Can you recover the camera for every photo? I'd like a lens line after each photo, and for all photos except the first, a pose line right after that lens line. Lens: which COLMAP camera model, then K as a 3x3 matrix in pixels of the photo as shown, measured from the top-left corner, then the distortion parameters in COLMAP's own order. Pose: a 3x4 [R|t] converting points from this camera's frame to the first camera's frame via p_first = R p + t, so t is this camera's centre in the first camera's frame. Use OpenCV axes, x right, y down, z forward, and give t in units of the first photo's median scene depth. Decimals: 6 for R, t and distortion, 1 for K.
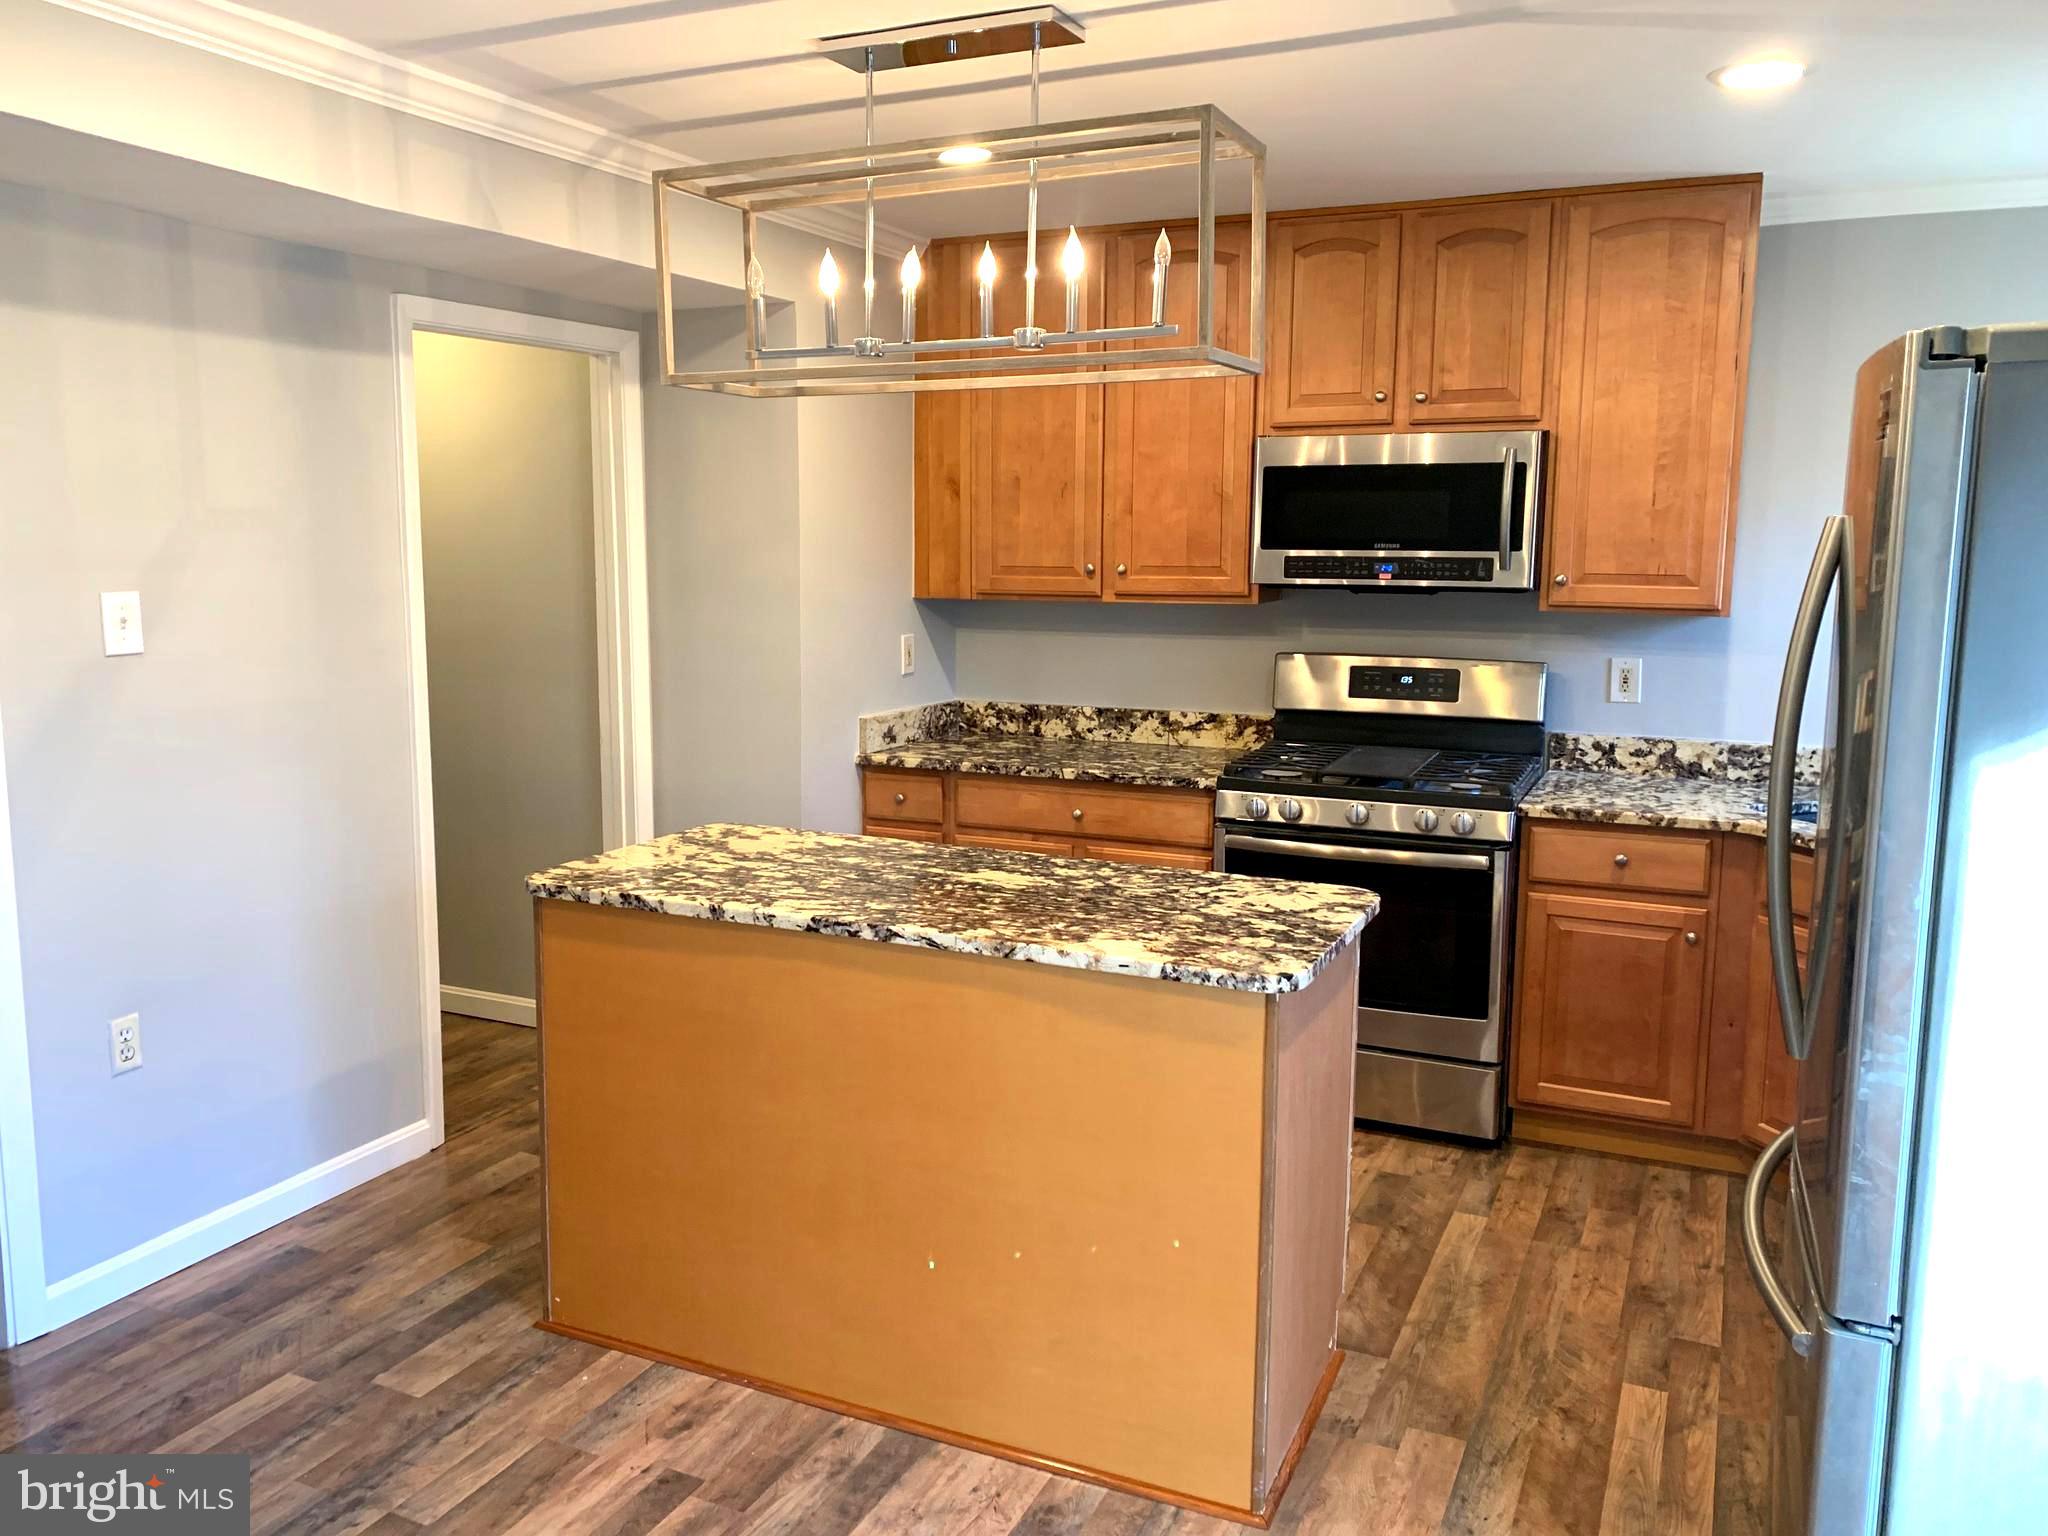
lens RADIAL K [[1556.0, 0, 1002.0], [0, 1556.0, 744.2], [0, 0, 1]] dist [0.046030, -0.046409]
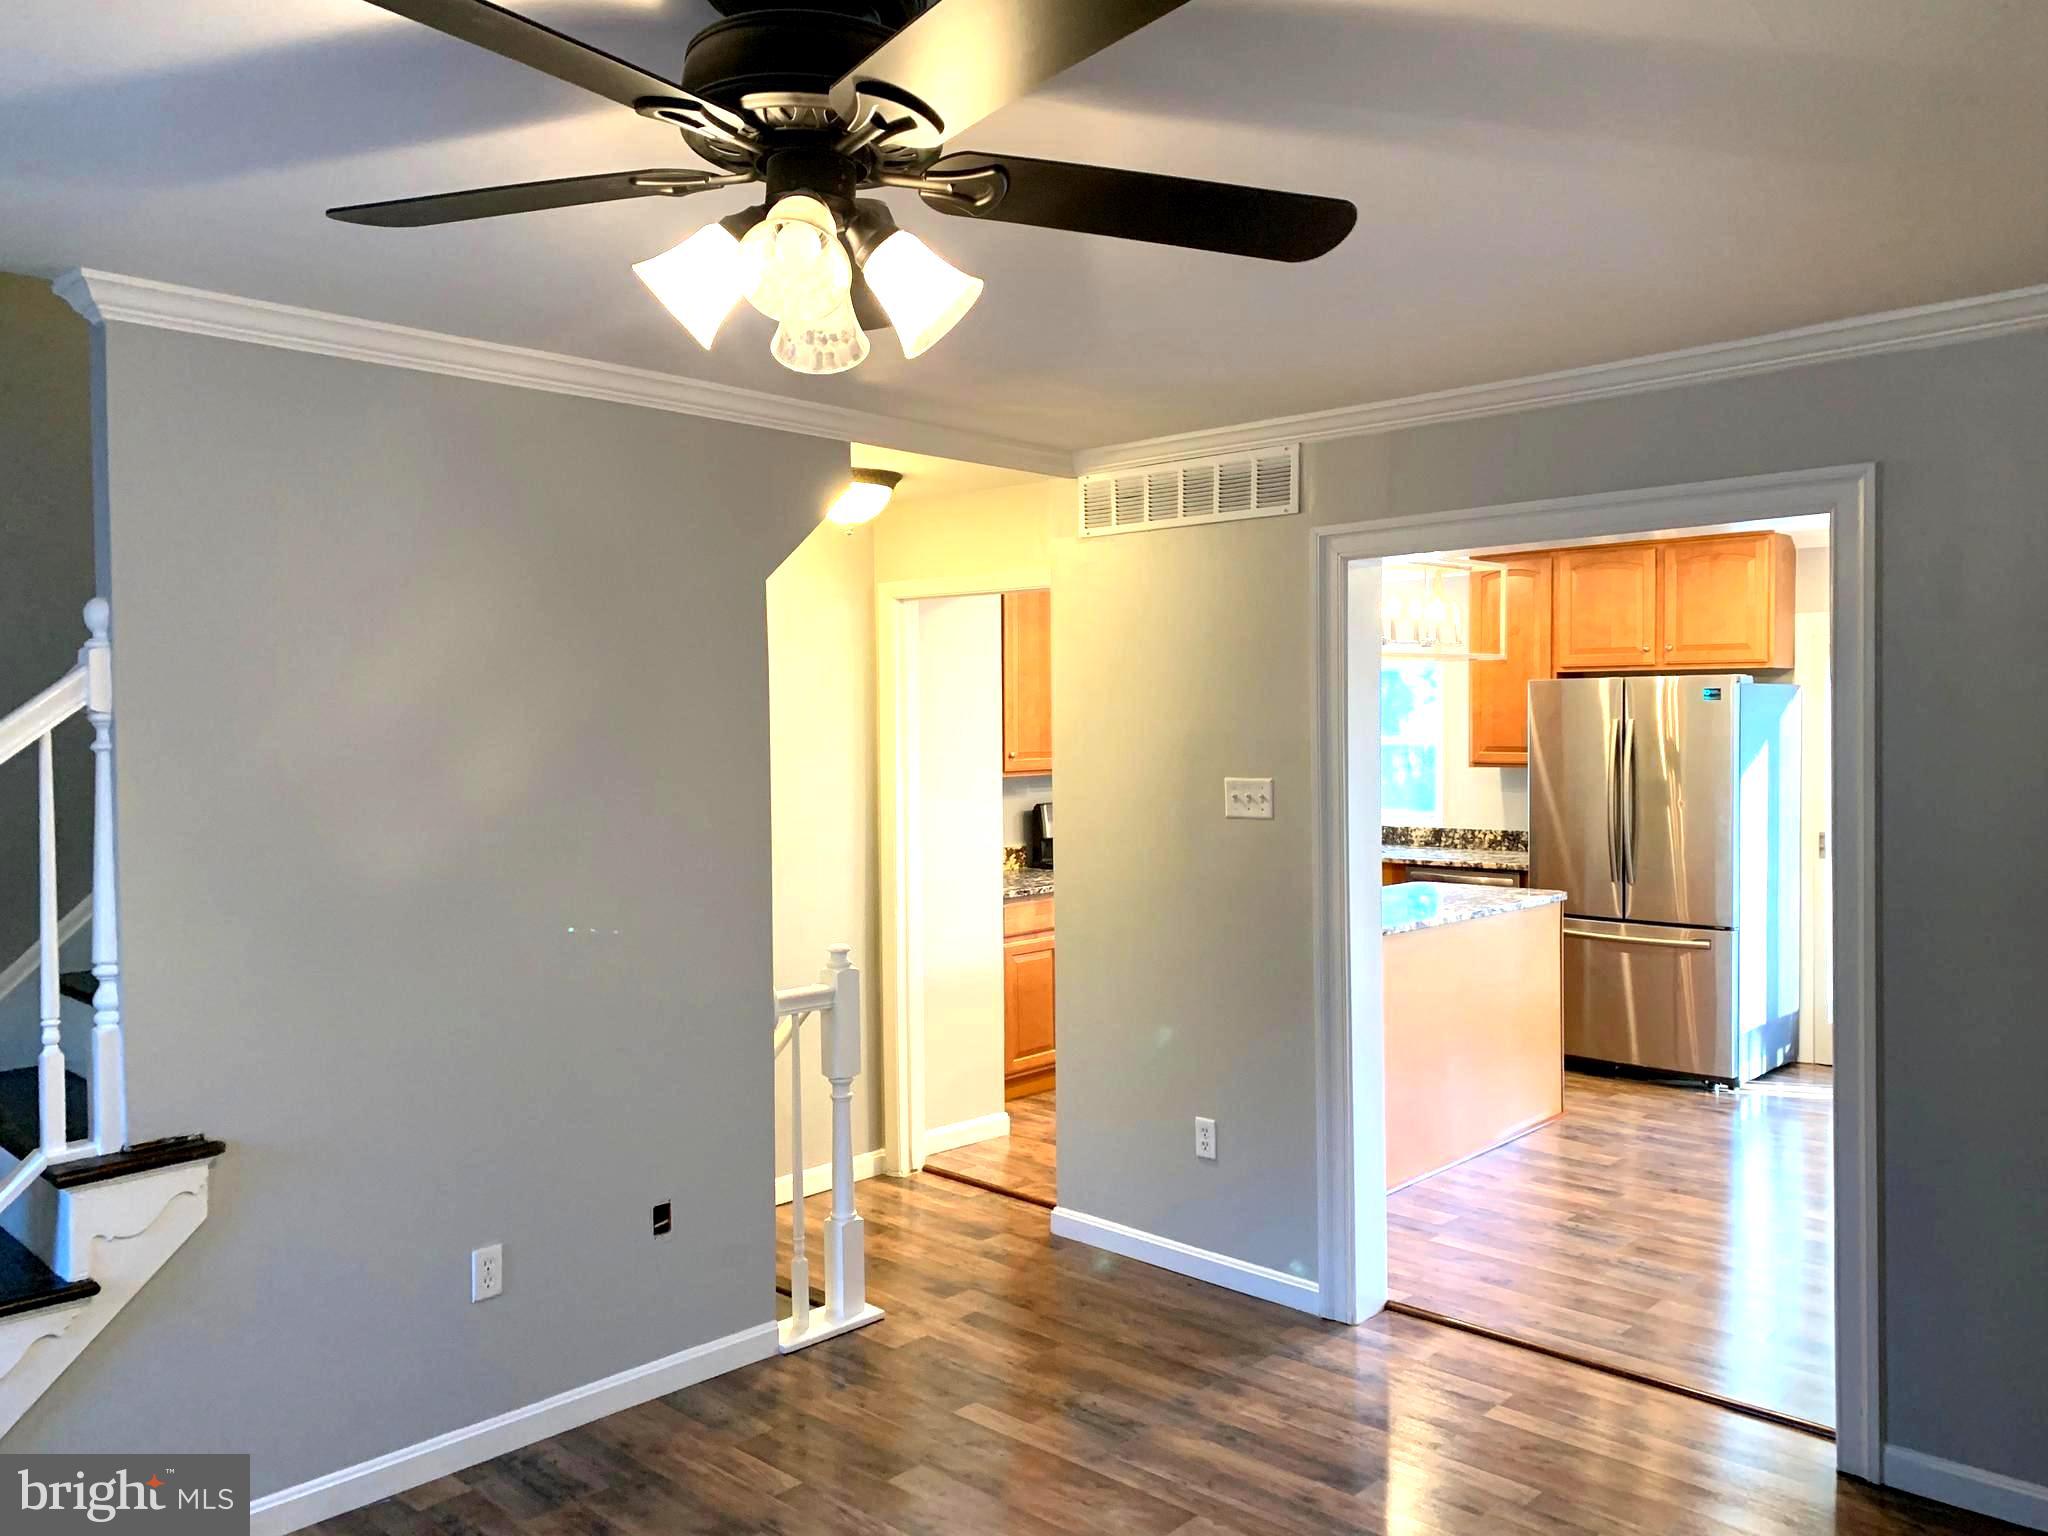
lens RADIAL K [[1556.0, 0, 1009.8], [0, 1556.0, 758.2], [0, 0, 1]] dist [0.046030, -0.046409]
pose [[0.315029, -0.031242, 0.948568, -1.994969], [0.139929, 0.990065, -0.013863, -0.129752], [-0.938710, 0.137099, 0.316271, 0.769272]]
